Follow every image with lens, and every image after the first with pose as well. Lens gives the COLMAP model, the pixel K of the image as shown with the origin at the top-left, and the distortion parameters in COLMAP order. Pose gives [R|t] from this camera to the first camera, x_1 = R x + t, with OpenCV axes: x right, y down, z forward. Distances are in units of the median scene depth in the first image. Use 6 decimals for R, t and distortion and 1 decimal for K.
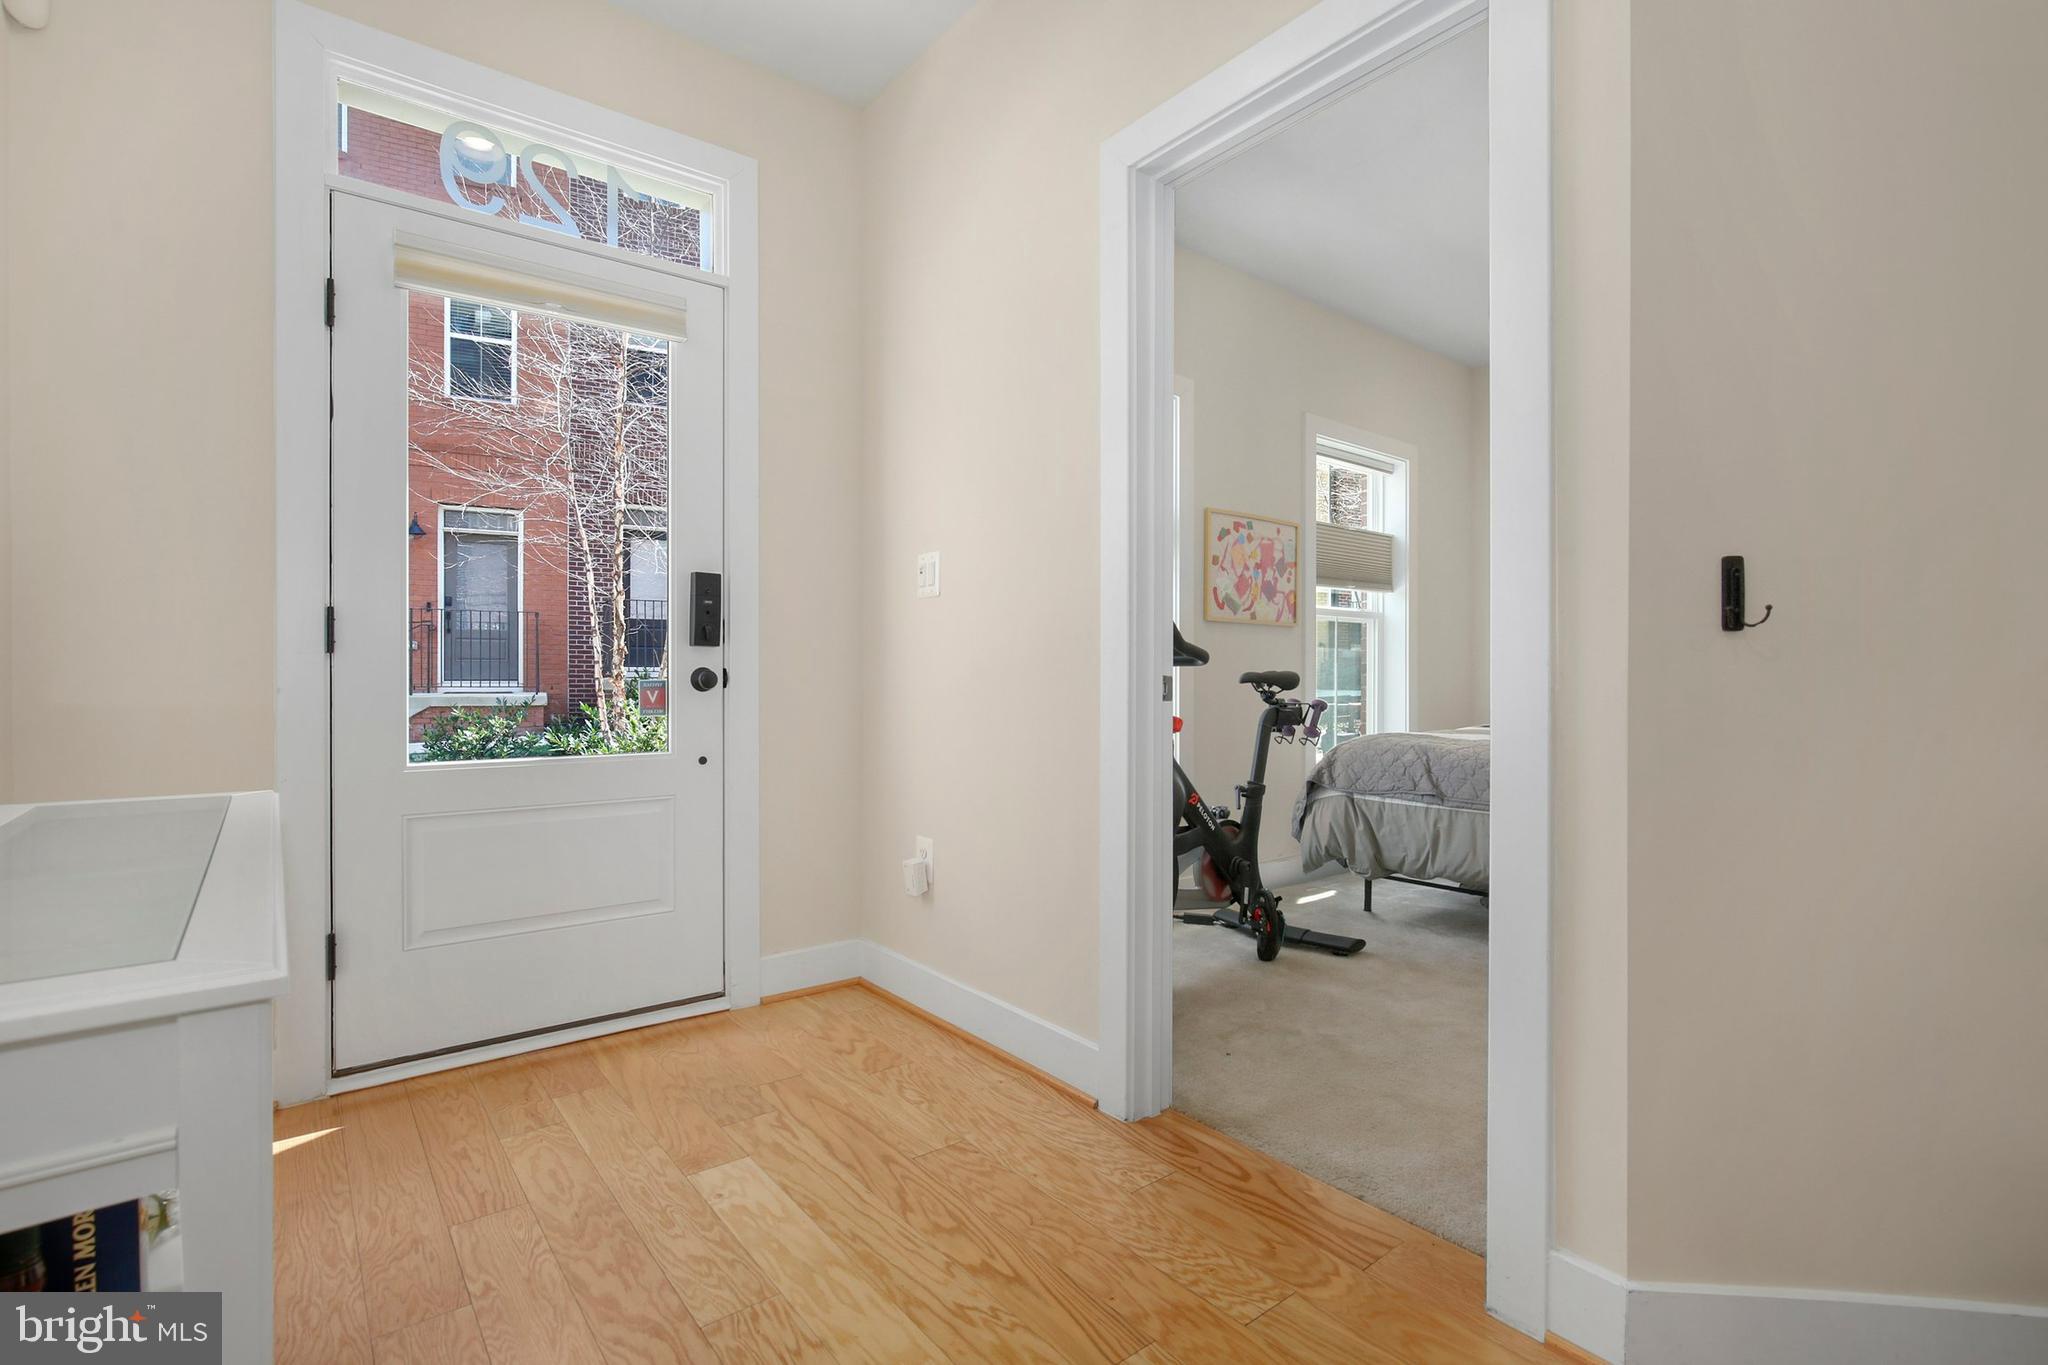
lens RADIAL K [[946.3, 0, 1035.2], [0, 946.3, 675.6], [0, 0, 1]] dist [-0.010365, 0.006656]
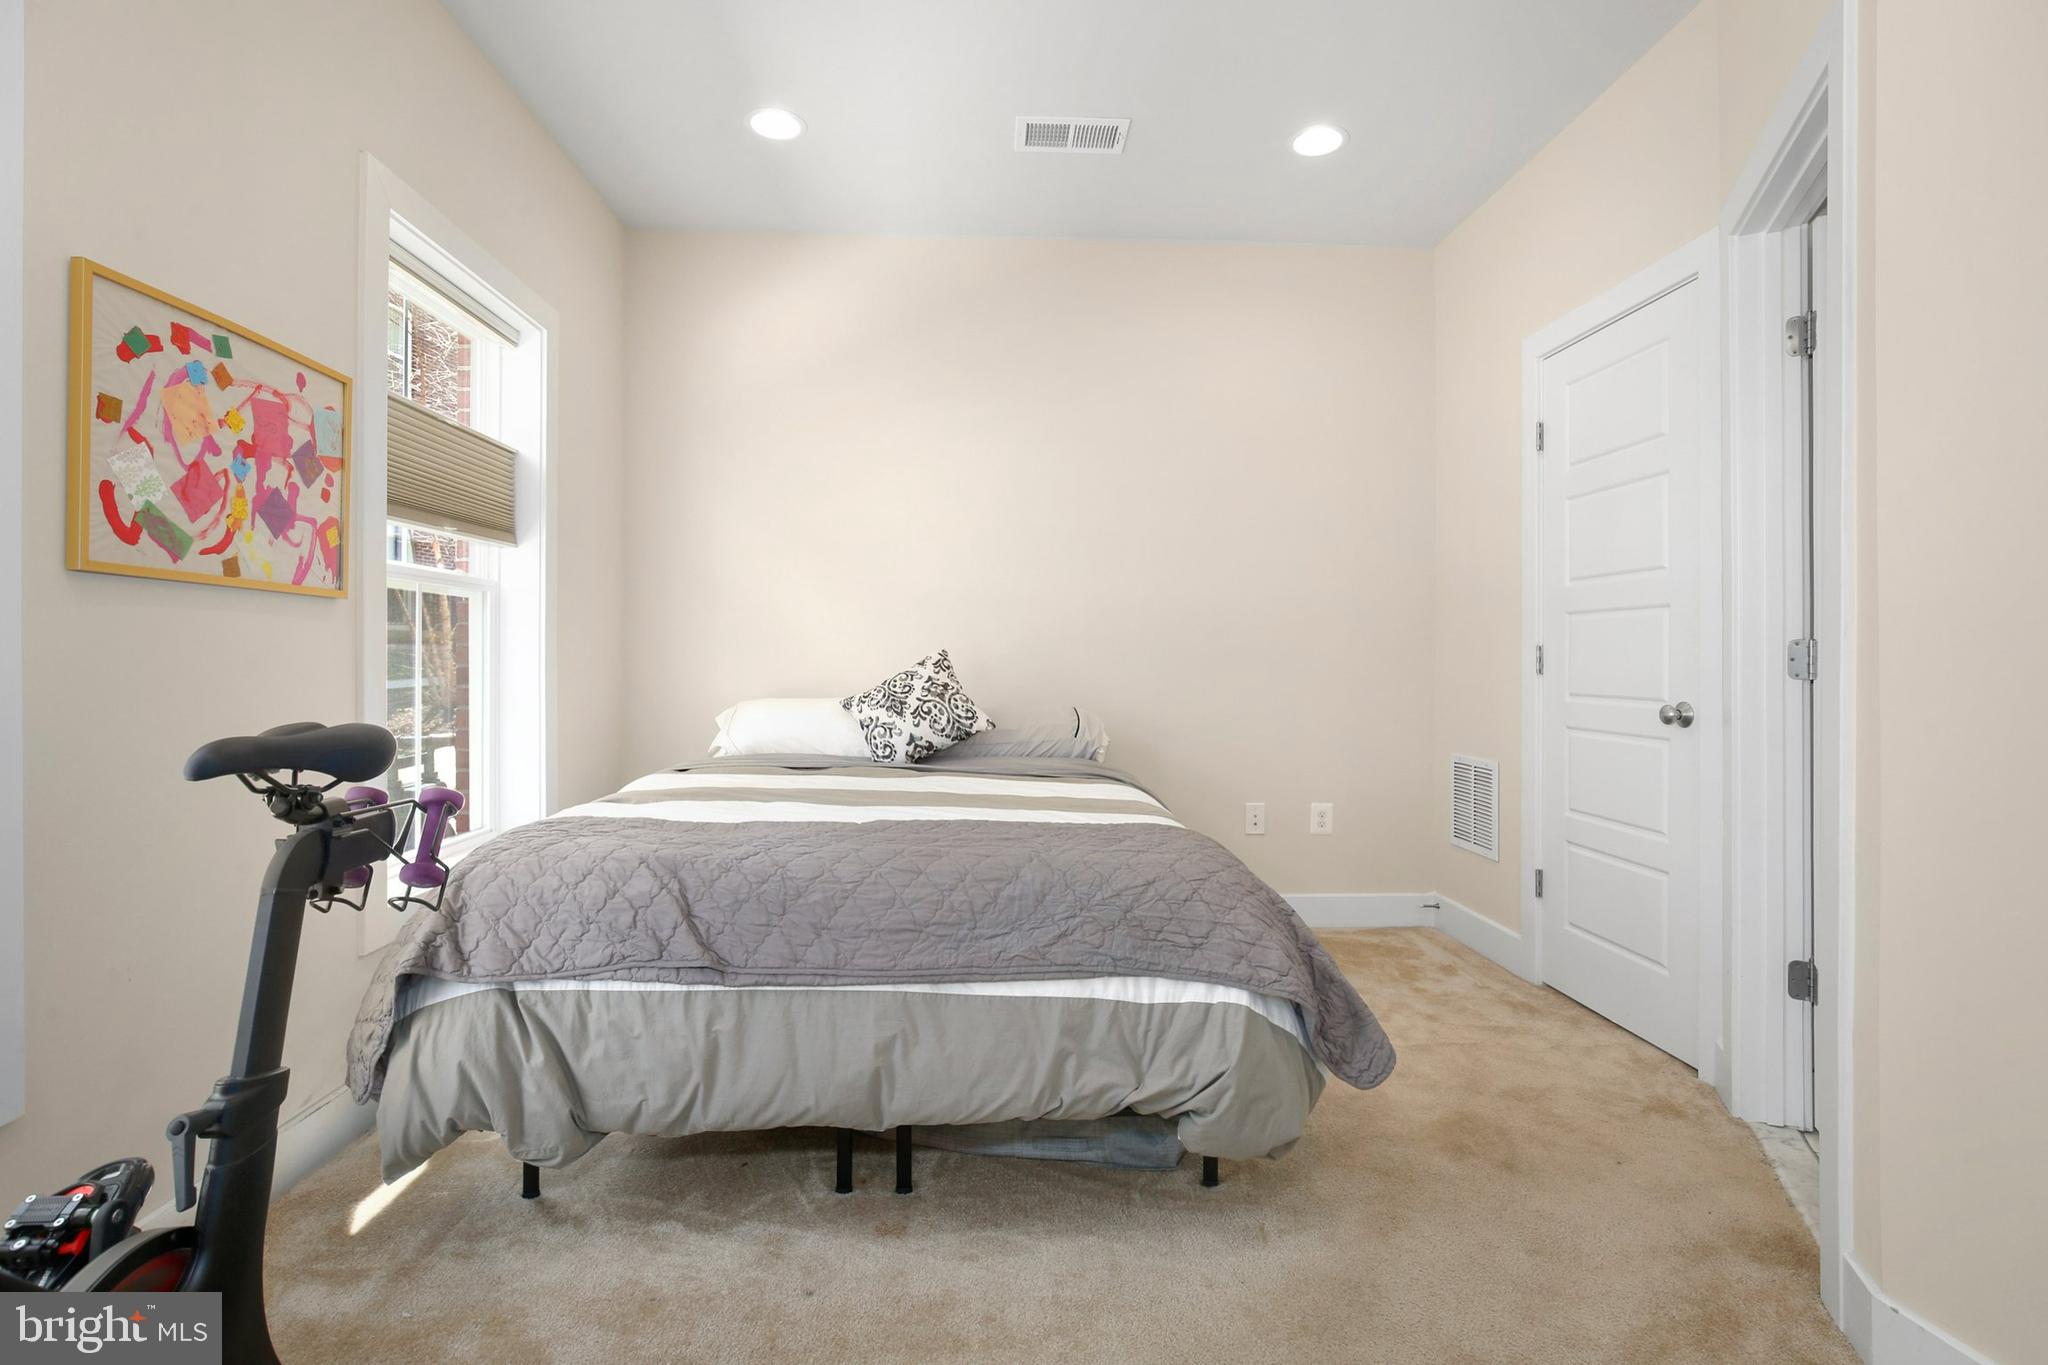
lens RADIAL K [[962.1, 0, 1007.4], [0, 962.1, 666.1], [0, 0, 1]] dist [-0.020827, 0.000187]
pose [[0.604732, -0.005360, 0.796411, 0.132222], [-0.004295, 0.999941, 0.009991, -0.031956], [-0.796417, -0.009463, 0.604673, 0.601189]]
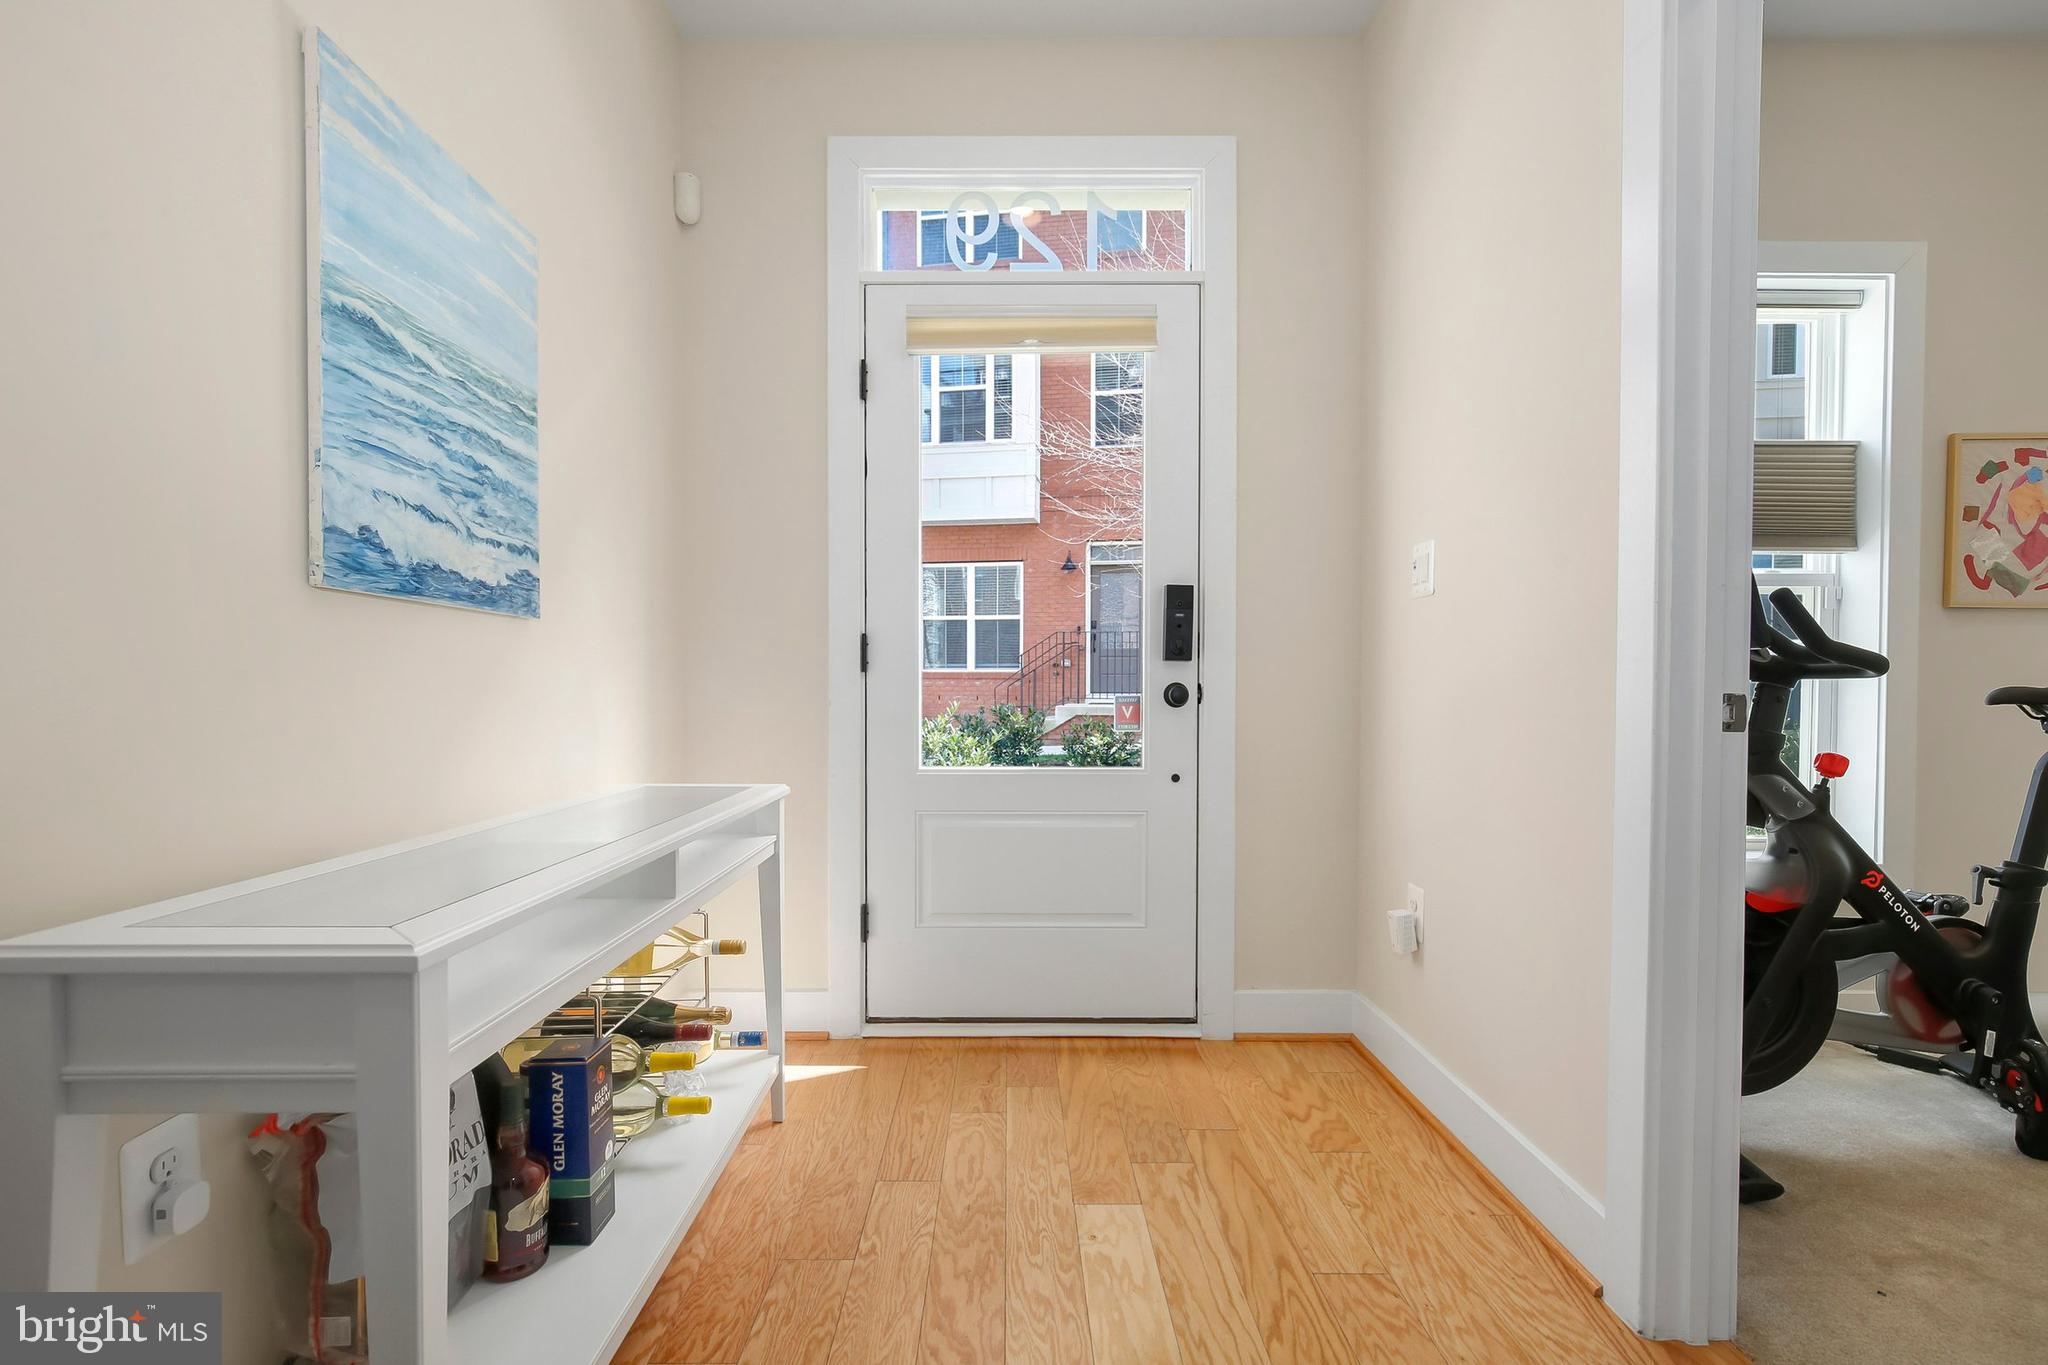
lens RADIAL K [[946.3, 0, 1017.5], [0, 946.3, 704.8], [0, 0, 1]] dist [-0.010365, 0.006656]
pose [[0.785429, 0.011725, -0.618841, 0.096021], [-0.000801, 0.999839, 0.017927, -0.002489], [0.618952, -0.013585, 0.785312, 0.105839]]
